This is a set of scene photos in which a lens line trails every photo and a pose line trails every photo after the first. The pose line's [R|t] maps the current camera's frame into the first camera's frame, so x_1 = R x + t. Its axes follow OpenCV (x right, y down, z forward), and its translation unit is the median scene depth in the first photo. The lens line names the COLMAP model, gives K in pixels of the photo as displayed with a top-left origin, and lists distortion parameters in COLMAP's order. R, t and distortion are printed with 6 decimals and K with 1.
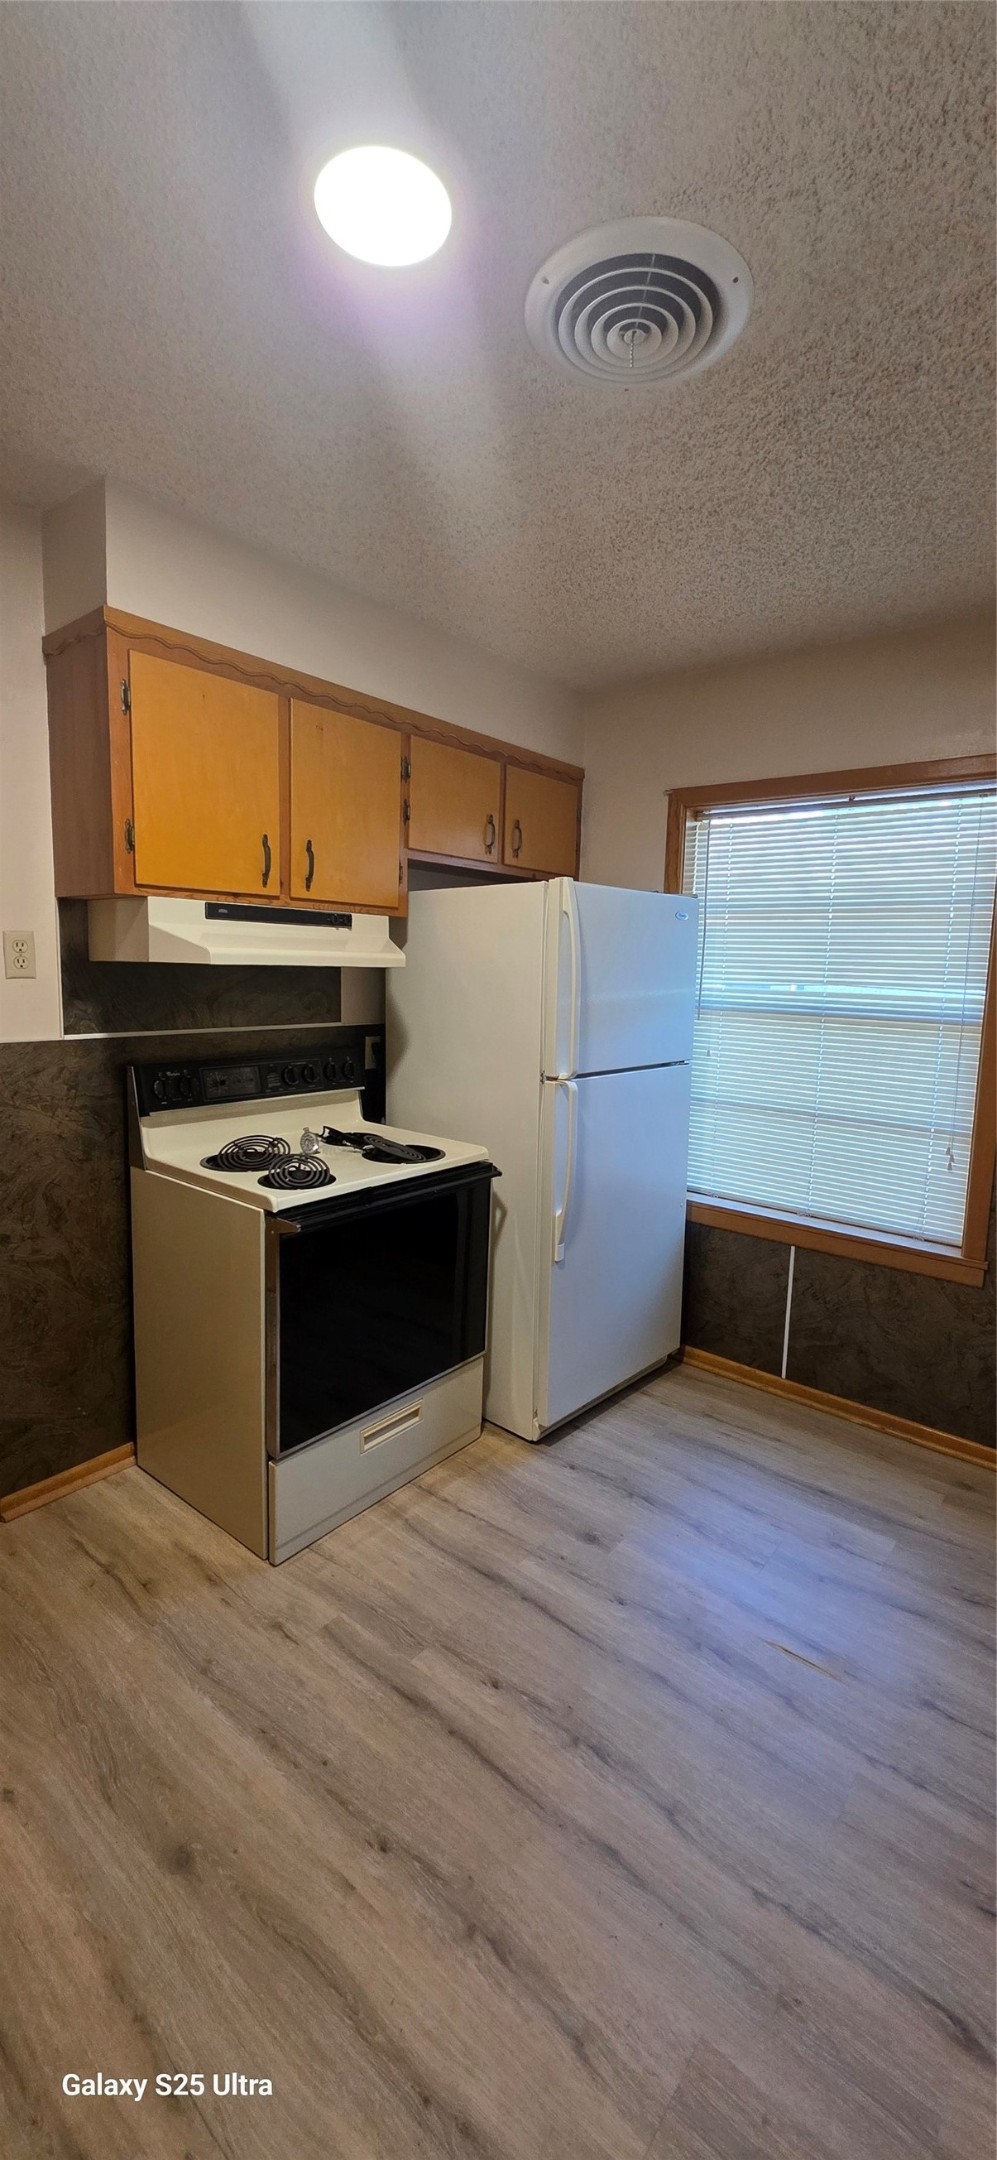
lens RADIAL K [[853.1, 0, 497.1], [0, 853.1, 1080.2], [0, 0, 1]] dist [-0.002647, 0.000371]
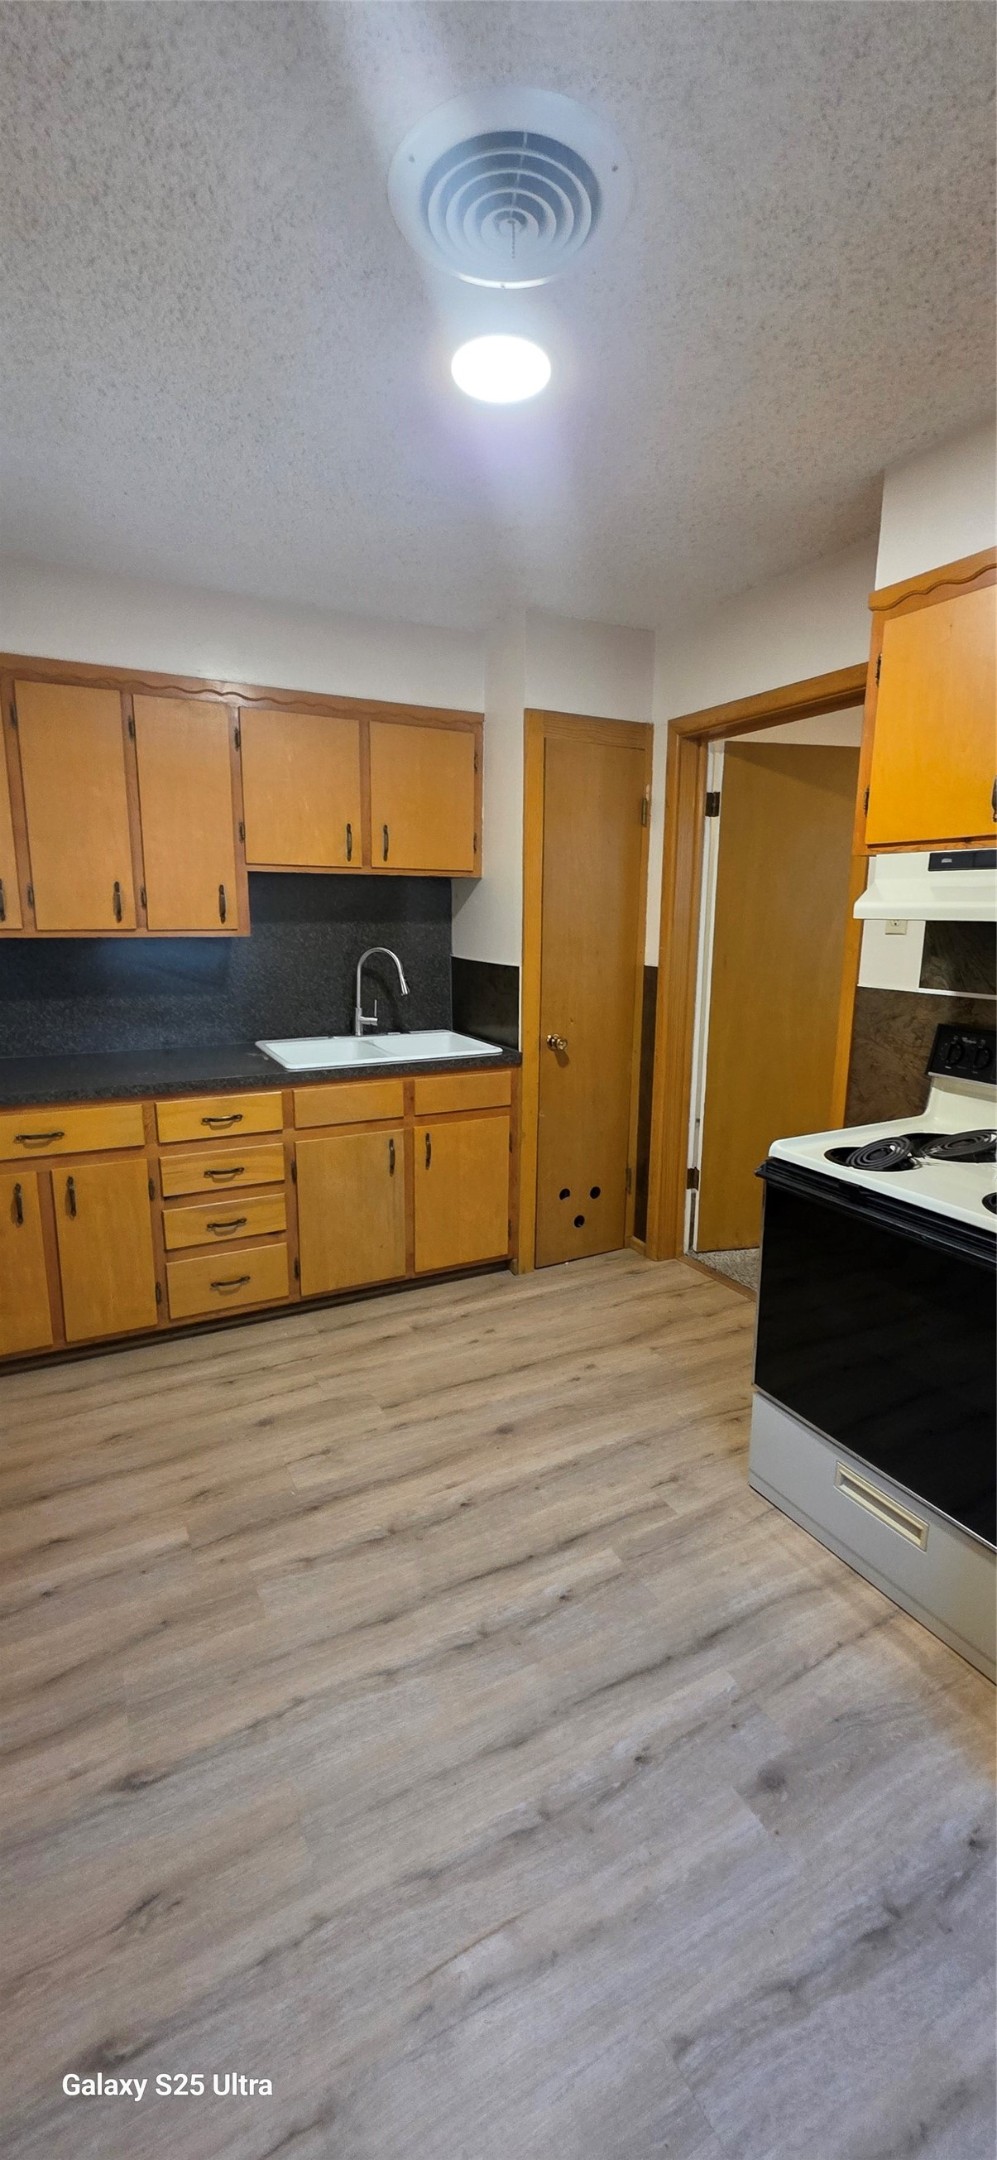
lens RADIAL K [[853.1, 0, 506.4], [0, 853.1, 1082.6], [0, 0, 1]] dist [-0.002647, 0.000371]
pose [[-0.377424, 0.159567, -0.912189, 0.788082], [-0.140602, 0.963748, 0.226761, -0.122226], [0.915304, 0.213841, -0.341307, 1.025508]]
